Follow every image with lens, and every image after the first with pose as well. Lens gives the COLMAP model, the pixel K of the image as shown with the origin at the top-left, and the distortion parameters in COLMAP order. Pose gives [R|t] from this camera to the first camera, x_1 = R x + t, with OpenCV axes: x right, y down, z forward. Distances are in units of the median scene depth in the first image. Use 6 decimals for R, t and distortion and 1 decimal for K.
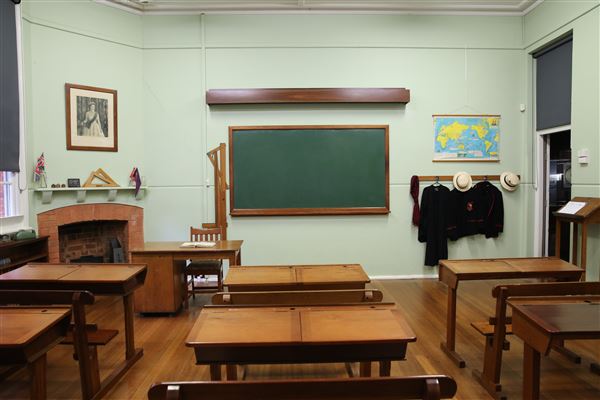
lens RADIAL K [[410.5, 0, 299.5], [0, 410.5, 199.2], [0, 0, 1]] dist [-0.105730, 0.081664]
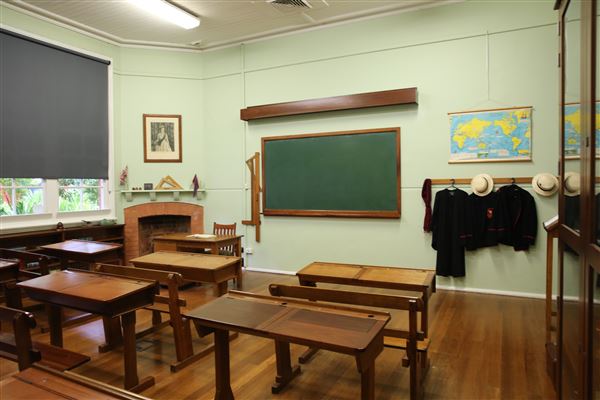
lens RADIAL K [[410.5, 0, 299.5], [0, 410.5, 199.1], [0, 0, 1]] dist [-0.105730, 0.081664]
pose [[0.879010, 0.014650, -0.476578, 0.494506], [-0.017053, 0.999854, -0.000716, -0.005384], [0.476498, 0.008756, 0.879132, 0.033500]]
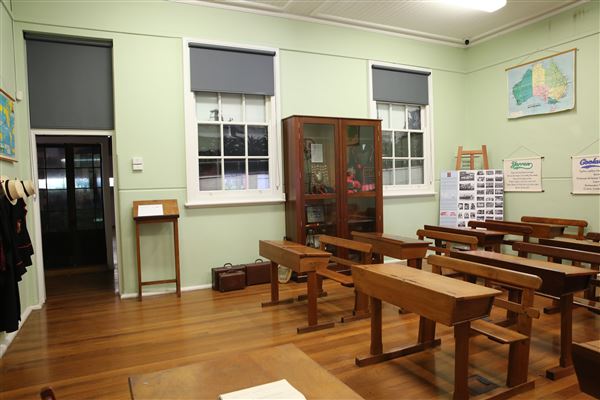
lens RADIAL K [[410.5, 0, 297.1], [0, 410.5, 197.6], [0, 0, 1]] dist [-0.105730, 0.081664]
pose [[-0.409186, -0.018712, 0.912259, -0.397299], [0.069138, 0.996280, 0.051447, -0.034073], [-0.909828, 0.084123, -0.406370, 0.873549]]
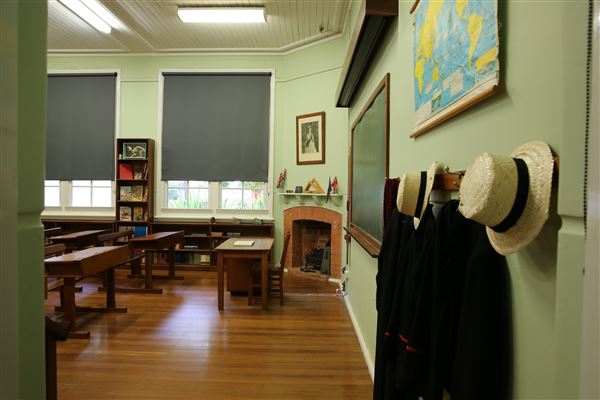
lens RADIAL K [[410.5, 0, 299.1], [0, 410.5, 198.1], [0, 0, 1]] dist [-0.105730, 0.081664]
pose [[-0.040459, 0.027399, -0.998805, 0.727575], [-0.056685, 0.997951, 0.029672, -0.048411], [0.997572, 0.057818, -0.038823, 0.963495]]
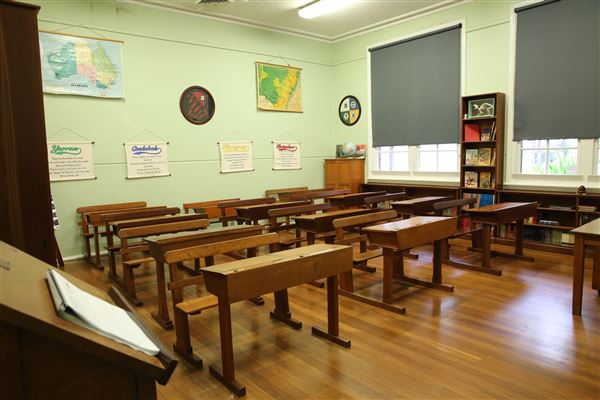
lens RADIAL K [[410.5, 0, 298.2], [0, 410.5, 199.6], [0, 0, 1]] dist [-0.105730, 0.081664]
pose [[-0.784280, 0.094186, -0.613216, 0.581875], [0.003408, 0.989048, 0.147553, -0.046197], [0.620398, 0.113633, -0.776011, 0.968341]]
